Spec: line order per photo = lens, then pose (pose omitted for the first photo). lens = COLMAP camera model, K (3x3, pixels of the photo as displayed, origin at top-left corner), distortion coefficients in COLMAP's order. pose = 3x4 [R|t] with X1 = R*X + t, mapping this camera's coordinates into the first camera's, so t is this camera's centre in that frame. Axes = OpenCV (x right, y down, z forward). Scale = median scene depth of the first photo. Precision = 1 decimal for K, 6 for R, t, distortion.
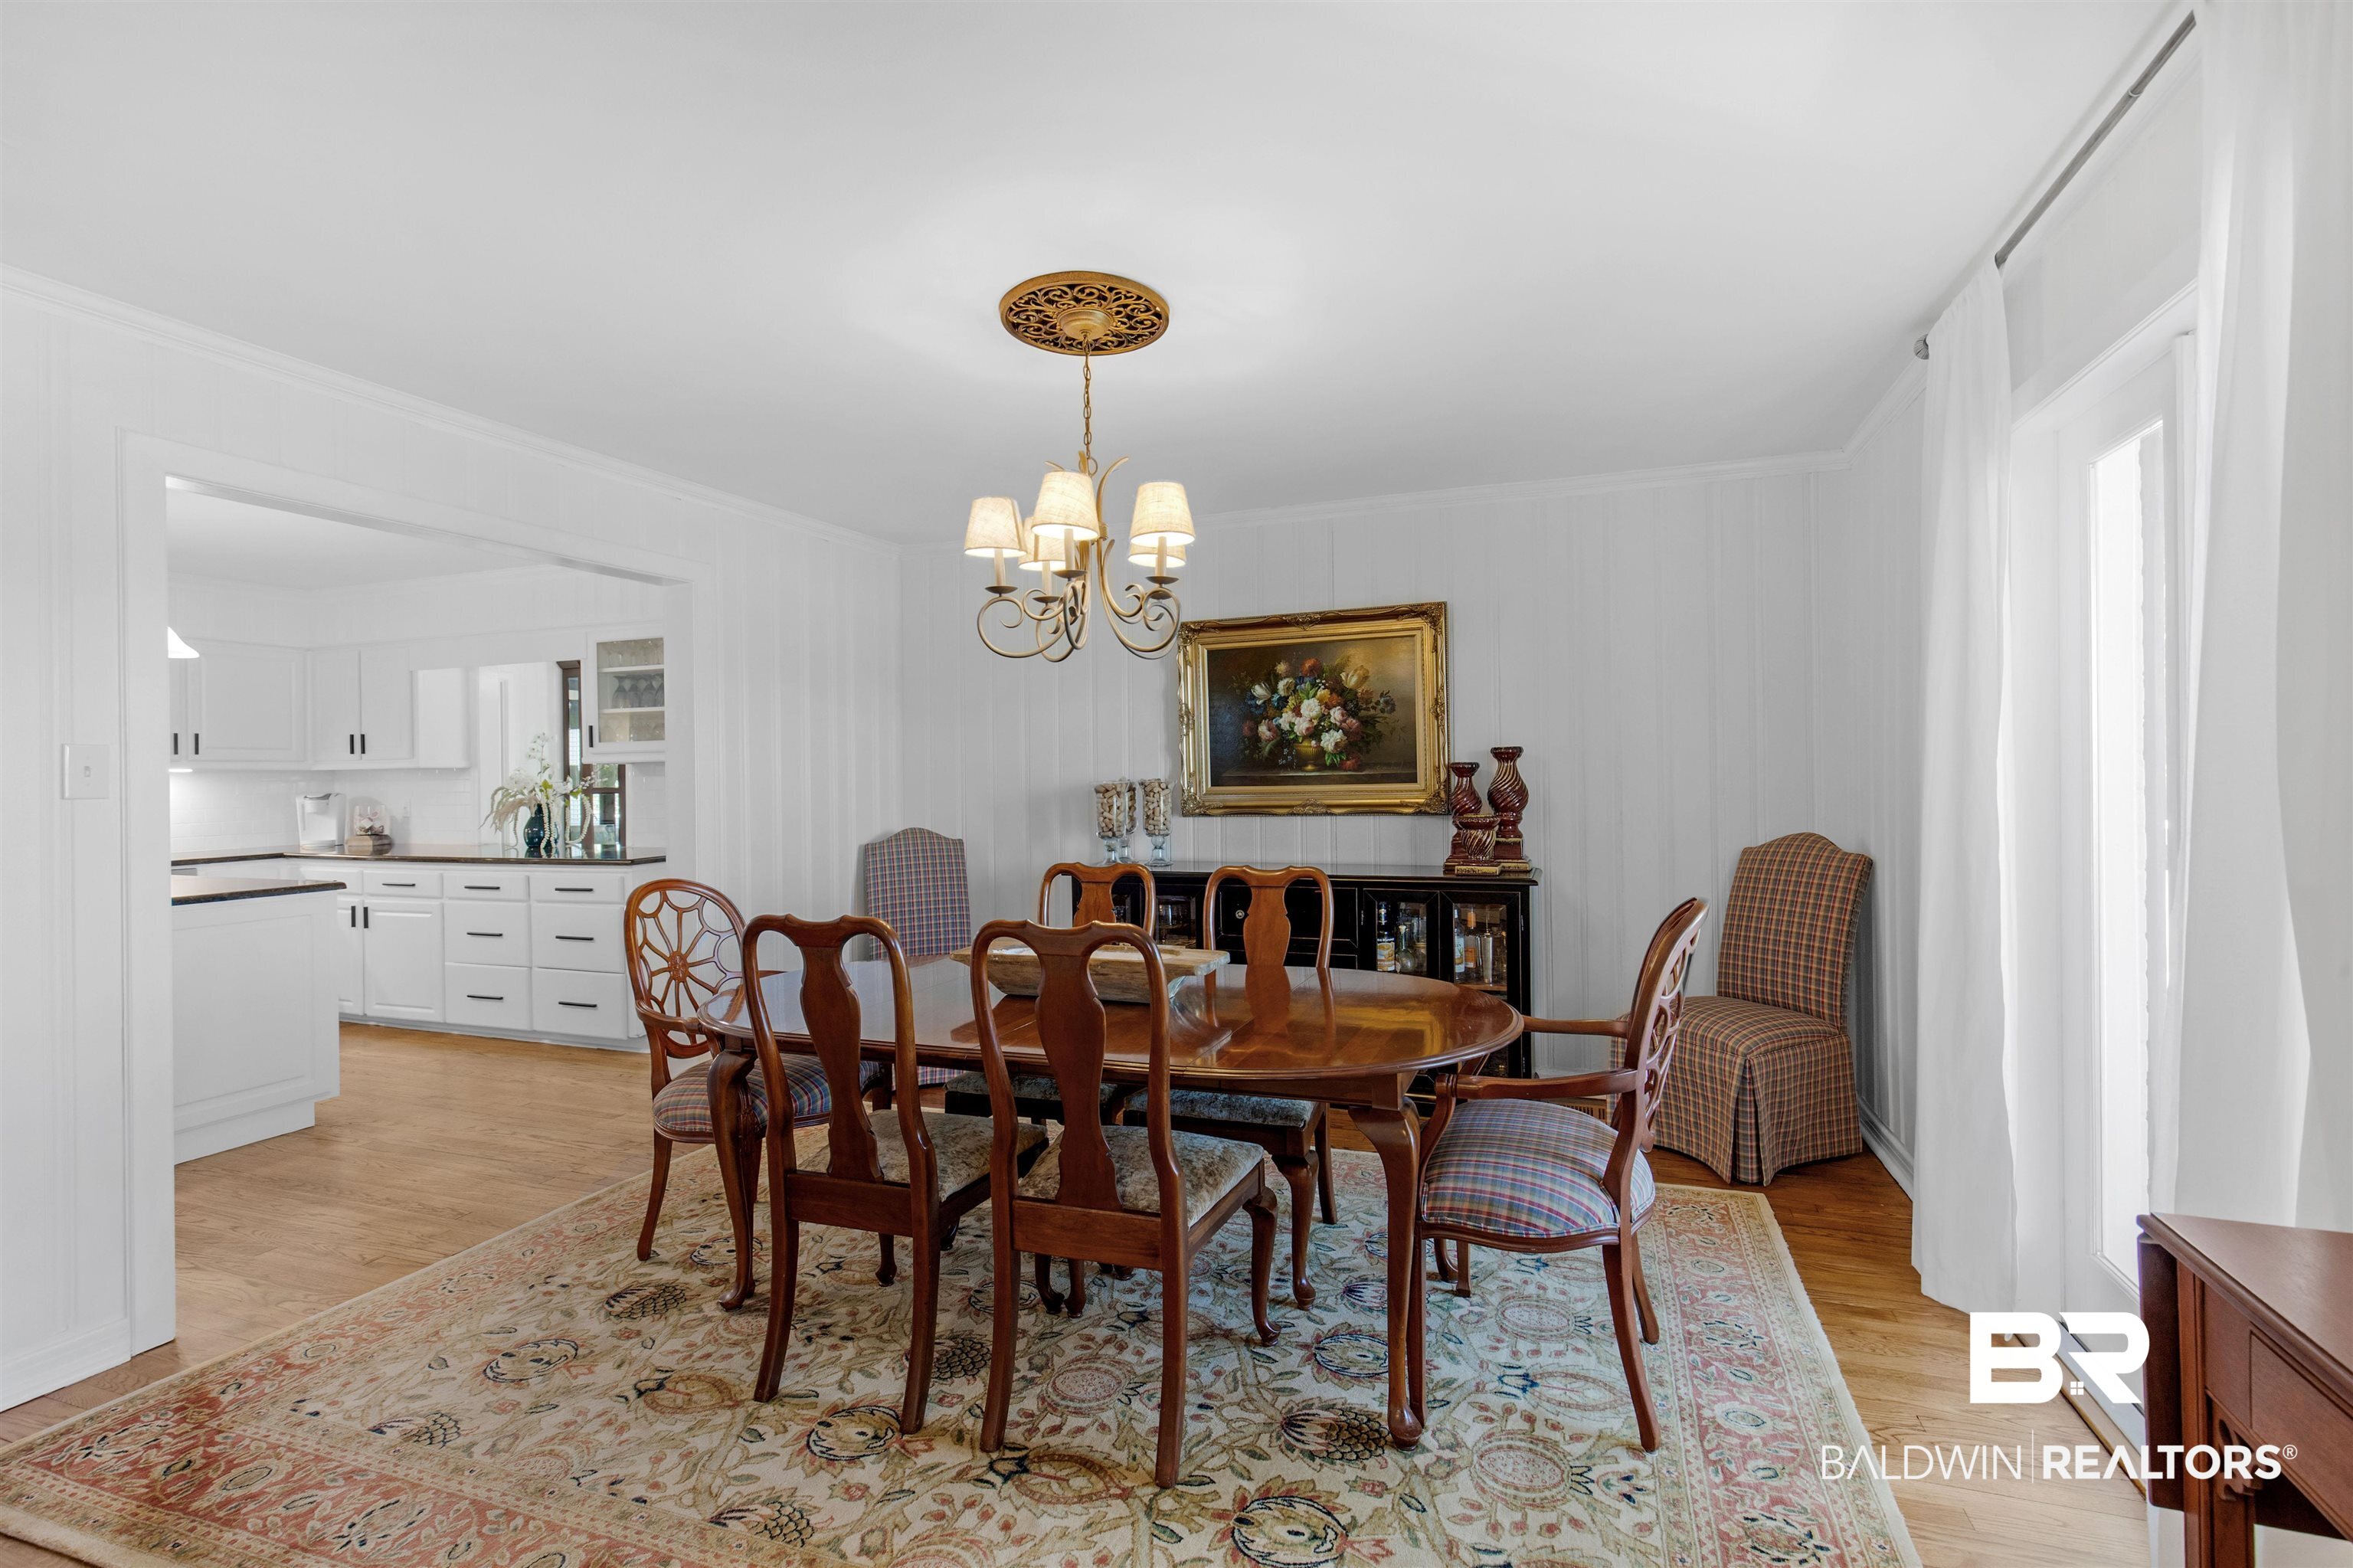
lens RADIAL K [[1046.1, 0, 1185.6], [0, 1046.1, 779.5], [0, 0, 1]] dist [0.014404, -0.000011]
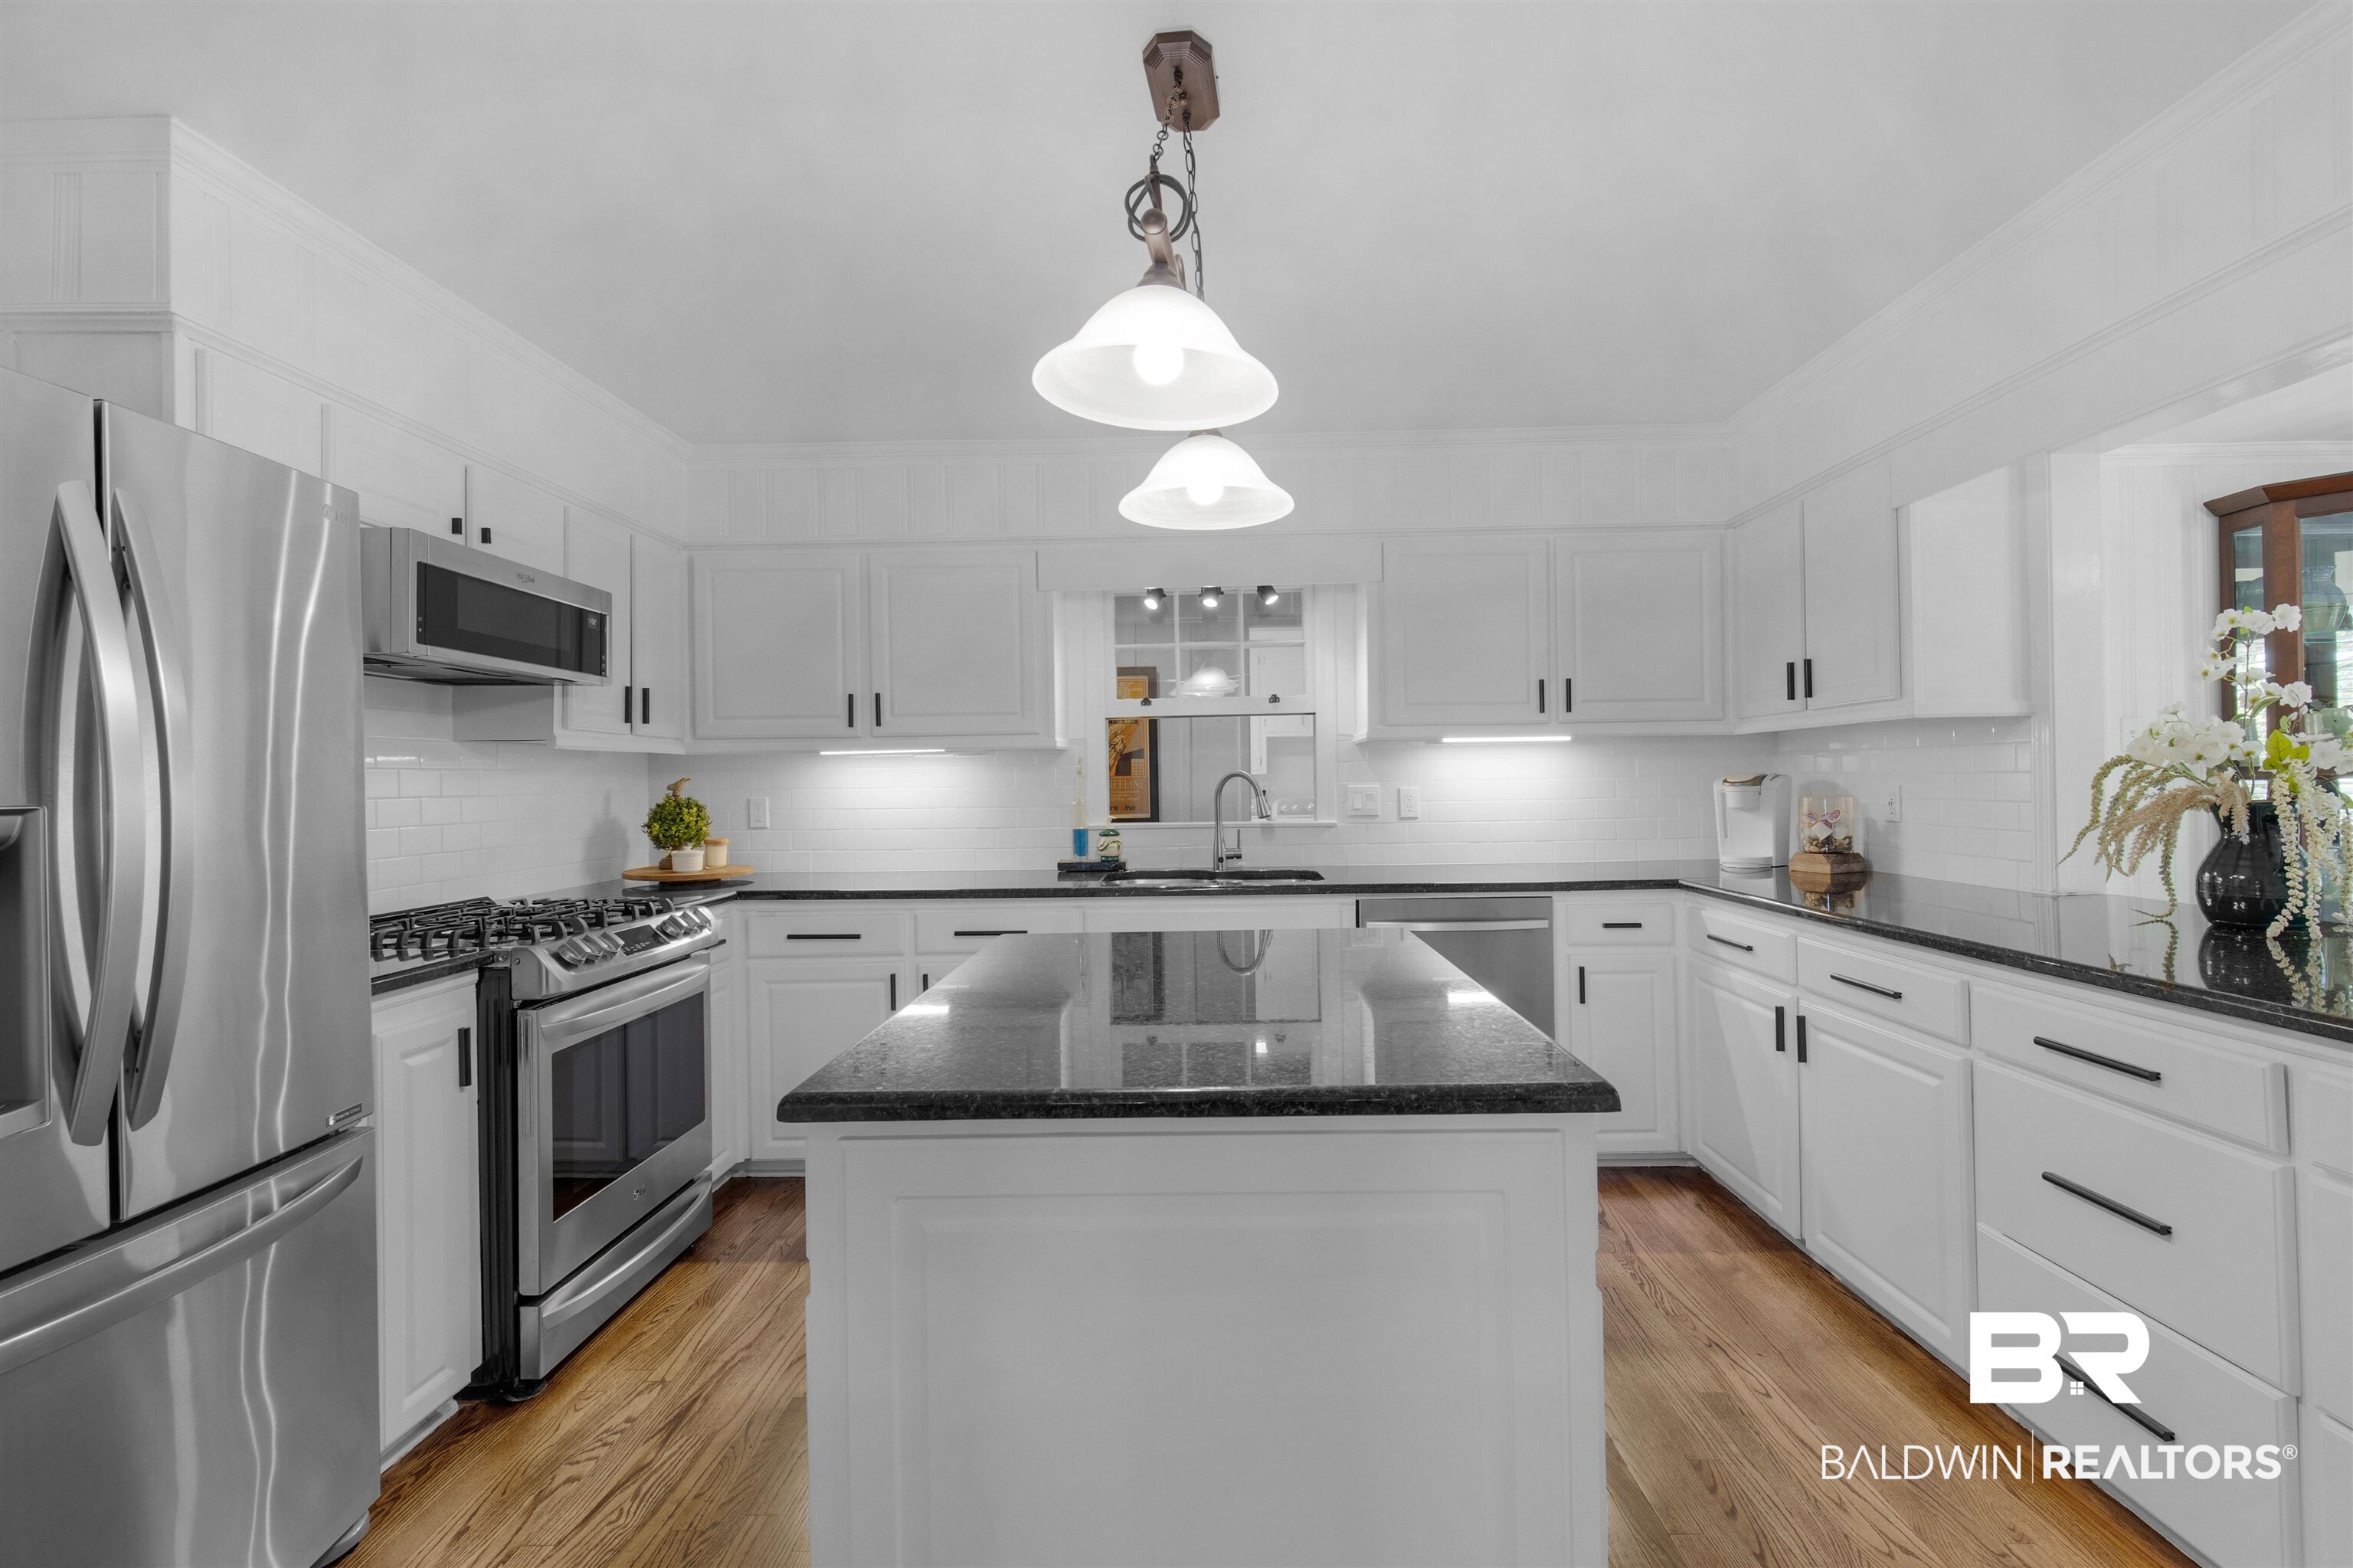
lens RADIAL K [[1046.1, 0, 1185.6], [0, 1046.1, 779.5], [0, 0, 1]] dist [0.014404, -0.000011]
pose [[0.319114, 0.005585, -0.947700, -0.389303], [0.006494, 0.999946, 0.008080, 0.009587], [0.947694, -0.008733, 0.319060, 0.546581]]
